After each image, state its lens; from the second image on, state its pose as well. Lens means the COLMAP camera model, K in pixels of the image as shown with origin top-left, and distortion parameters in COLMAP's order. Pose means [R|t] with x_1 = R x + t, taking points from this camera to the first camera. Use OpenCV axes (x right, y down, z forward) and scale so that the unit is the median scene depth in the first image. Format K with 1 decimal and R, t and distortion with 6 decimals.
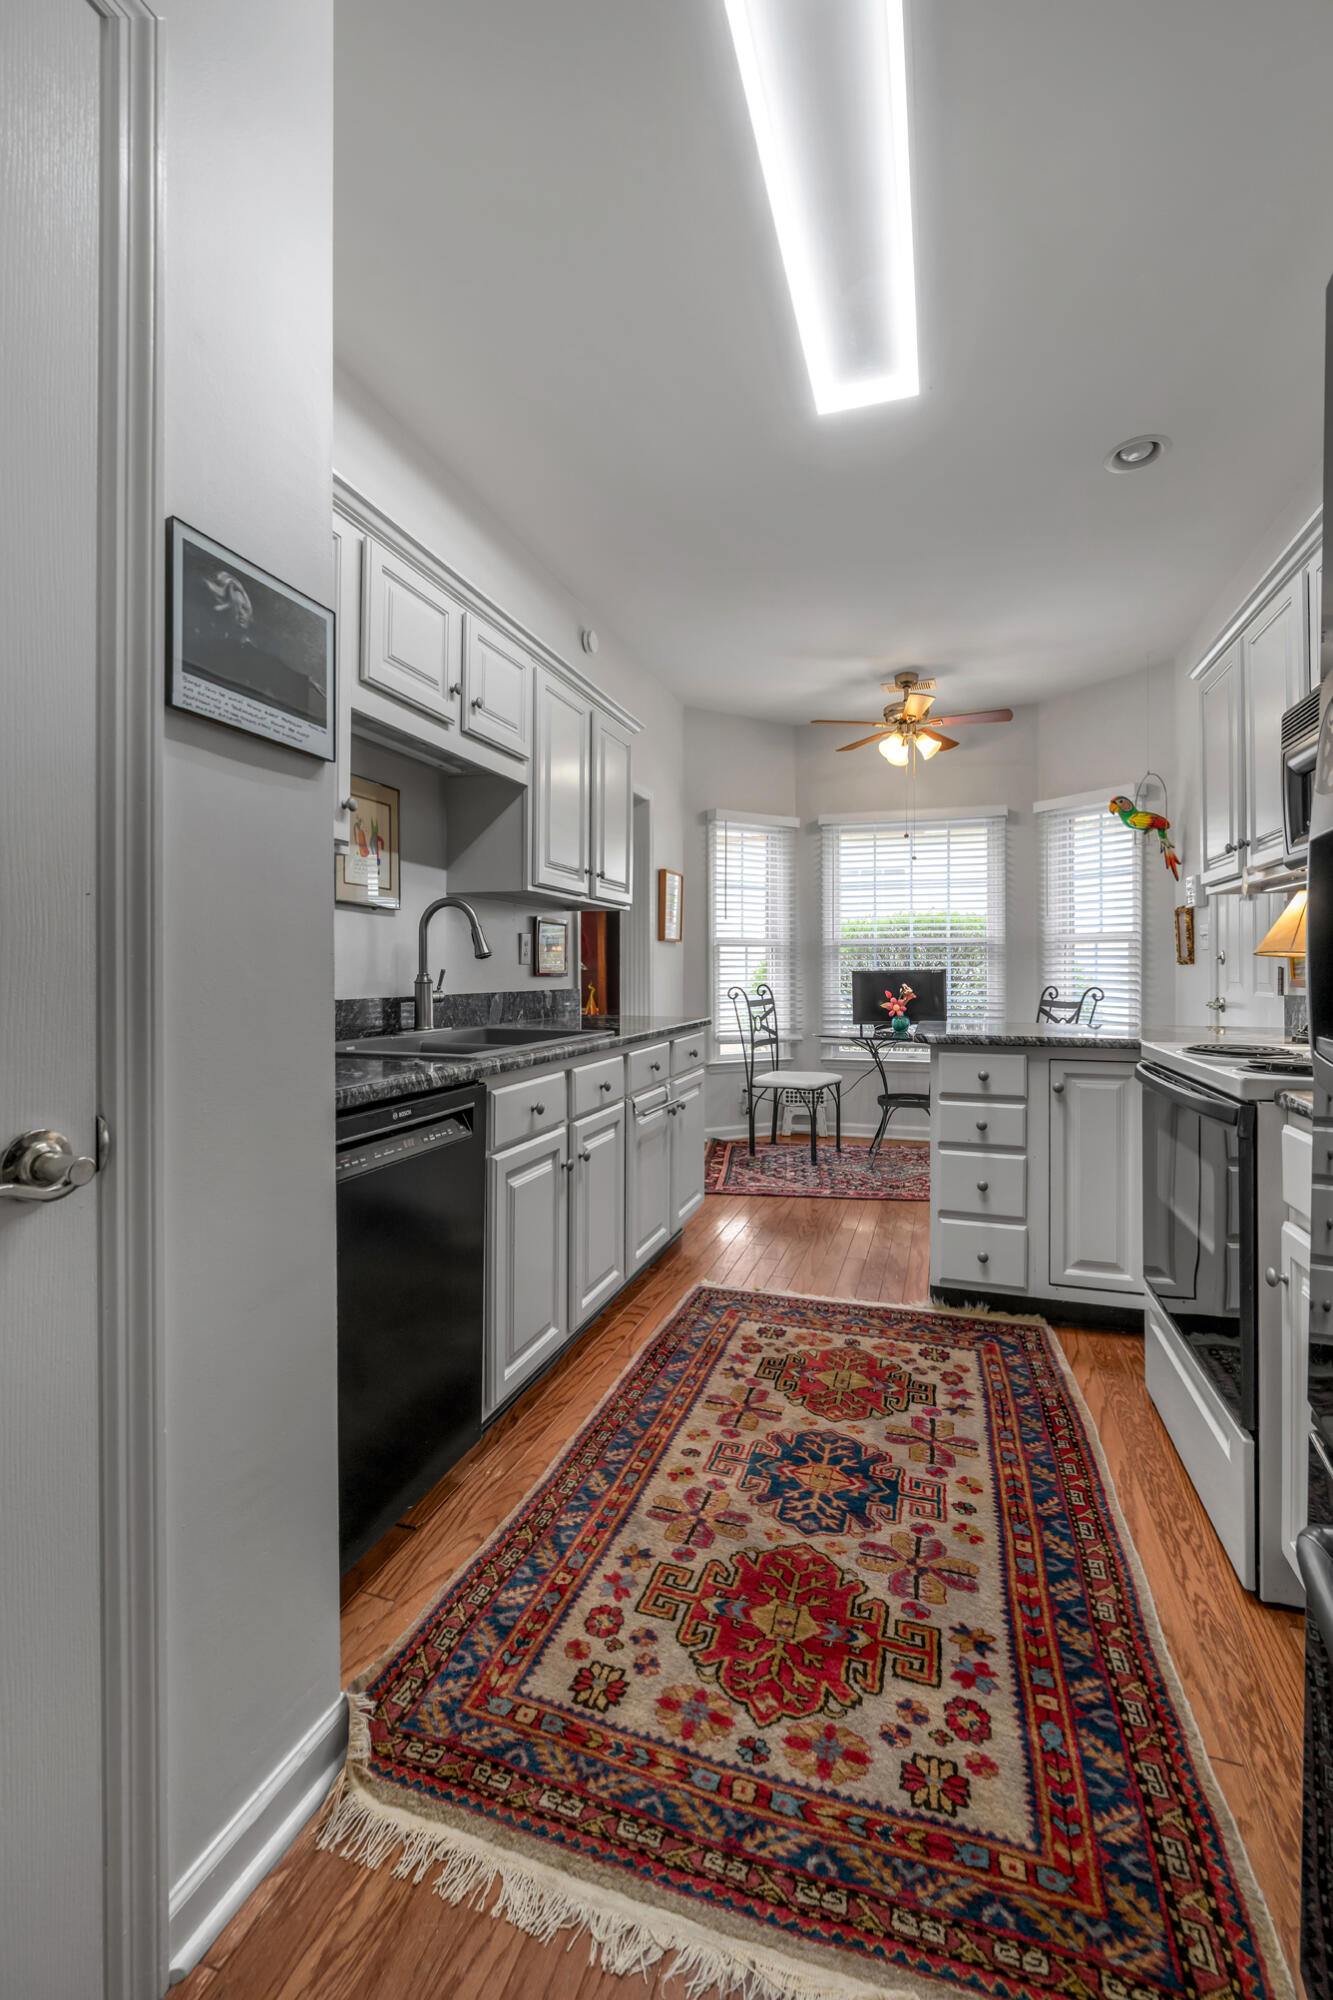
lens RADIAL K [[837.9, 0, 680.2], [0, 837.9, 968.7], [0, 0, 1]] dist [-0.001394, -0.000052]
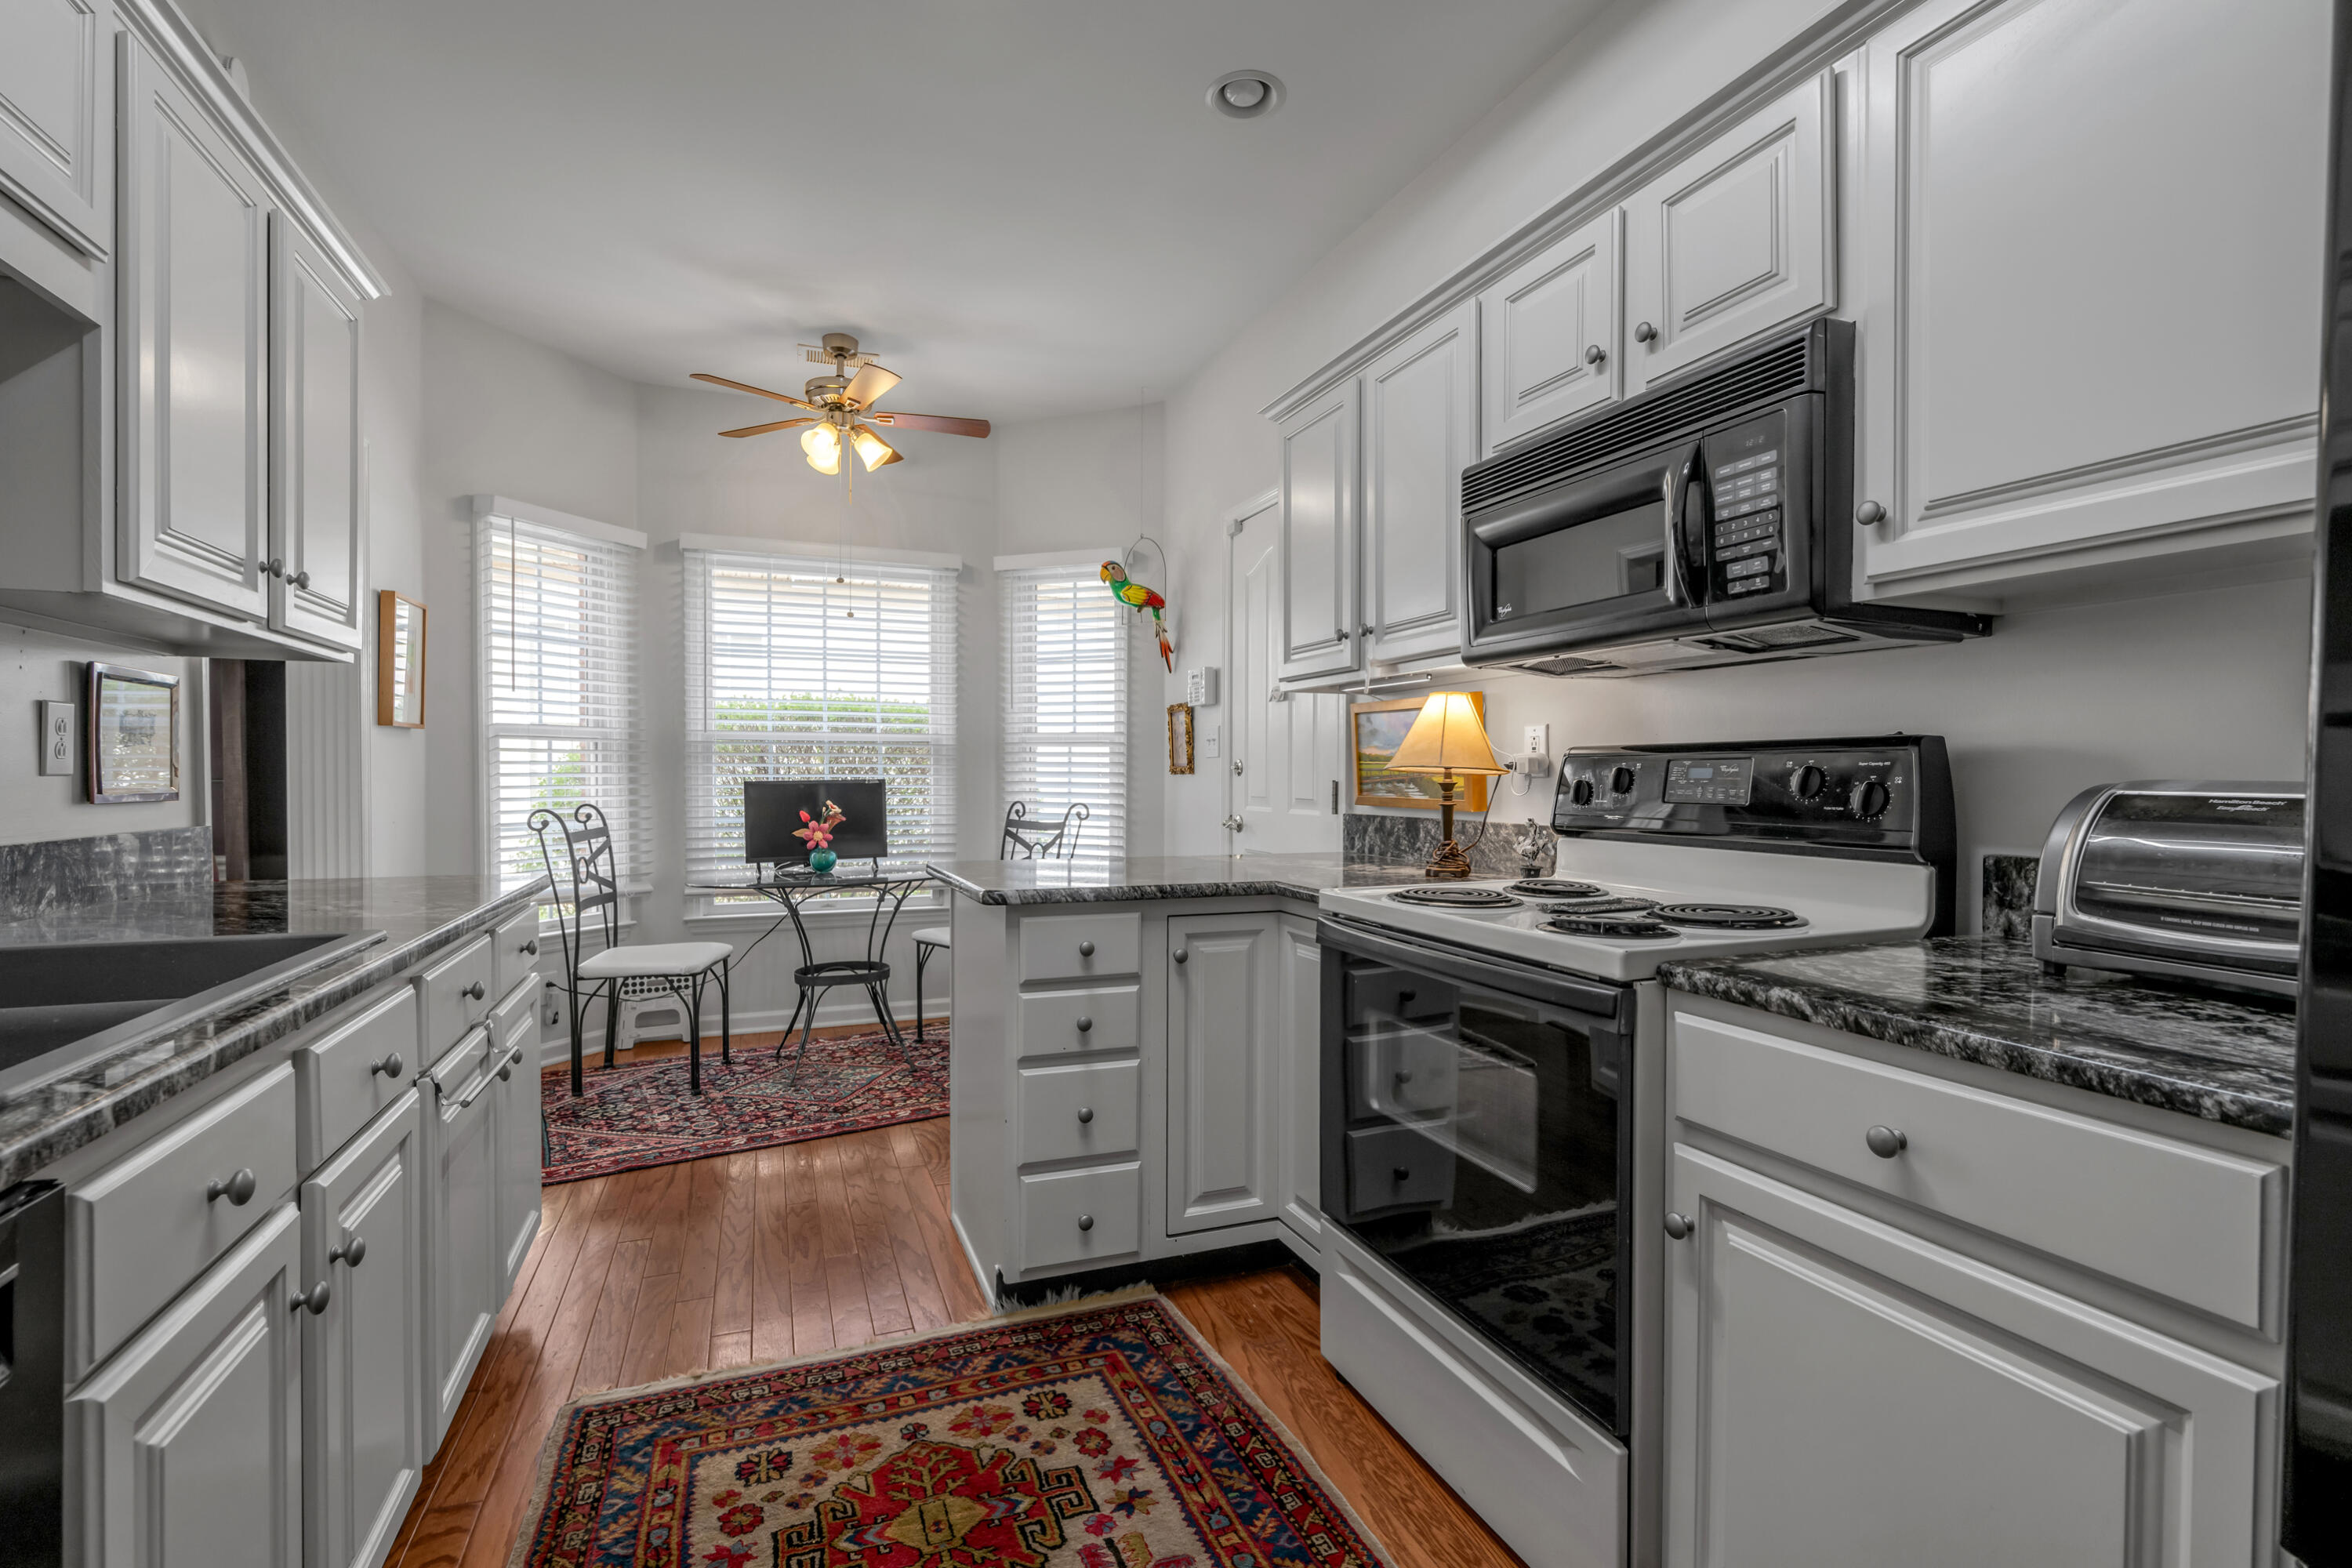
lens RADIAL K [[1065.9, 0, 1172.4], [0, 1065.9, 791.8], [0, 0, 1]] dist [-0.000116, 0.000164]
pose [[0.777101, -0.008214, 0.629322, -0.062973], [-0.004192, 0.999825, 0.018227, -0.006364], [-0.629361, -0.016803, 0.776931, 0.171960]]
